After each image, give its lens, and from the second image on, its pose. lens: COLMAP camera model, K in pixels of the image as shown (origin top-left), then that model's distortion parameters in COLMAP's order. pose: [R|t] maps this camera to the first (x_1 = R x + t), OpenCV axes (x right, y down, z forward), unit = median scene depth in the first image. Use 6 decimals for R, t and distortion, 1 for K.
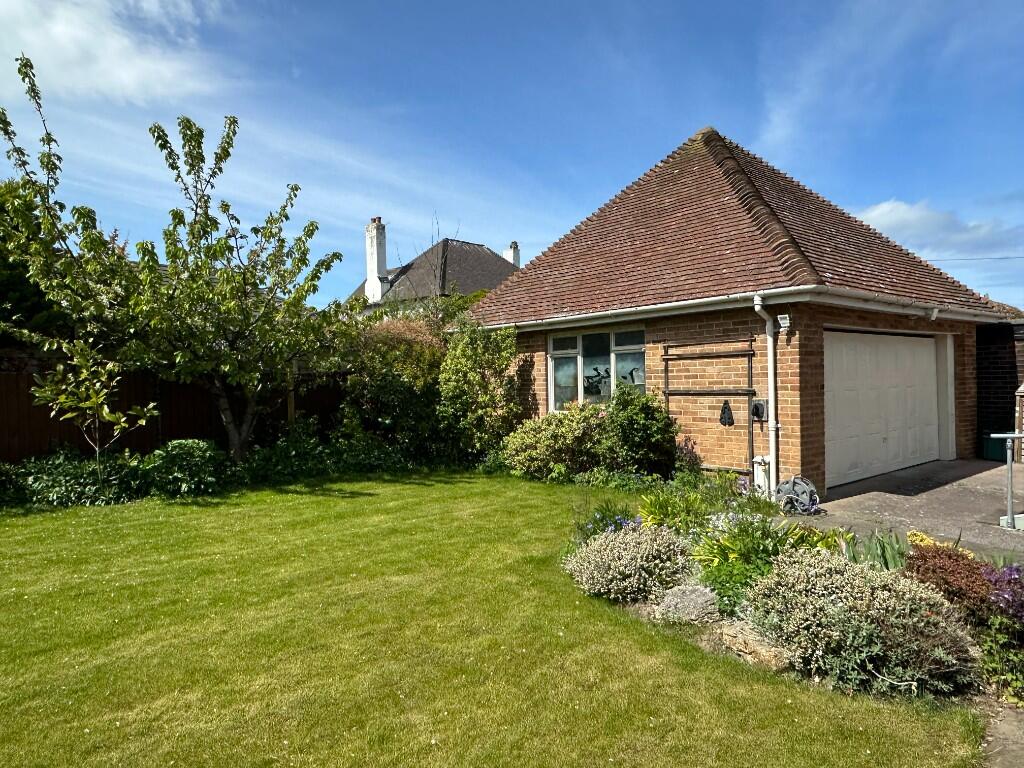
lens RADIAL K [[660.6, 0, 512.0], [0, 660.6, 384.0], [0, 0, 1]] dist [-0.002263, -0.001508]
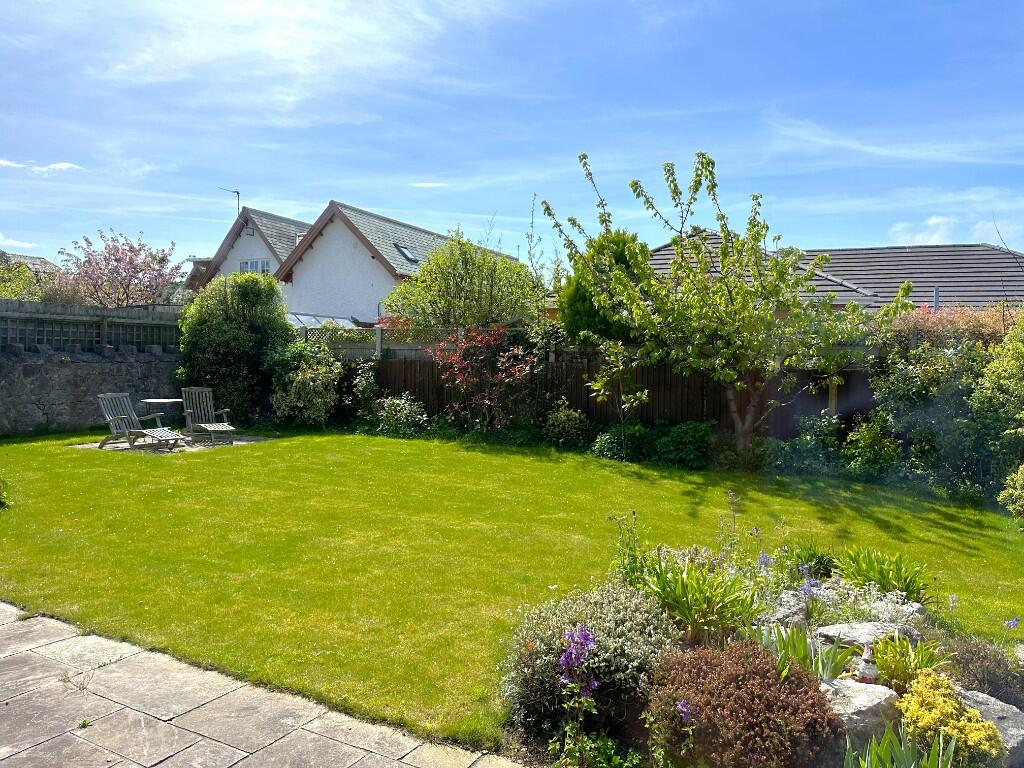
lens RADIAL K [[708.7, 0, 512.0], [0, 708.7, 384.0], [0, 0, 1]] dist [0.001781, 0.000337]
pose [[0.371272, 0.058232, -0.926696, 0.663251], [-0.032373, 0.998237, 0.049757, -0.045150], [0.927959, 0.011526, 0.372503, 0.229410]]
